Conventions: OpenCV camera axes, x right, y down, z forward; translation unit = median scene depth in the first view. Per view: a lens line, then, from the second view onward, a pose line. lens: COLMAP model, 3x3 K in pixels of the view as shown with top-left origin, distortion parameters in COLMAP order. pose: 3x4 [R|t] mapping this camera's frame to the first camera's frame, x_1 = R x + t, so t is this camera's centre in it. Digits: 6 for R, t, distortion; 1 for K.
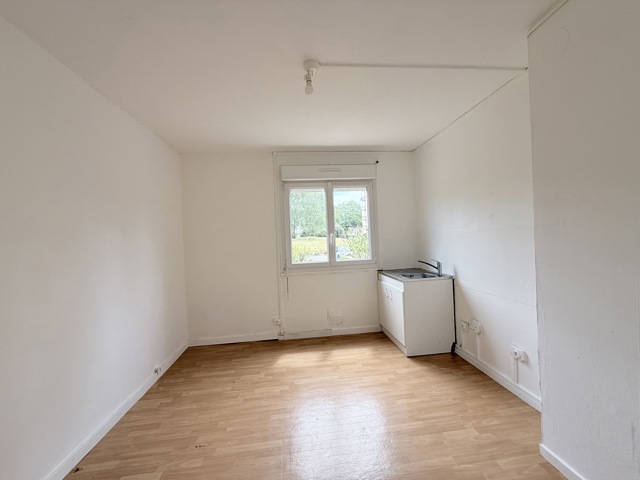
lens RADIAL K [[254.2, 0, 318.9], [0, 254.2, 239.4], [0, 0, 1]] dist [0.000078, 0.000228]
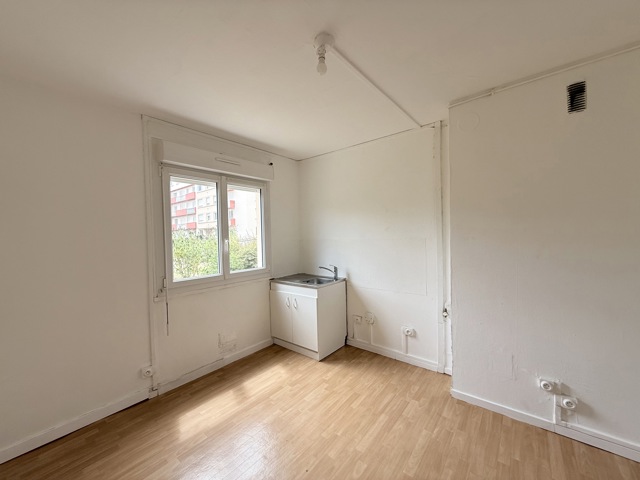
lens RADIAL K [[254.2, 0, 317.7], [0, 254.2, 240.2], [0, 0, 1]] dist [0.000078, 0.000228]
pose [[0.719699, 0.010712, 0.694204, -0.371015], [-0.001566, 0.999903, -0.013805, -0.012246], [-0.694285, 0.008848, 0.719646, 0.259037]]
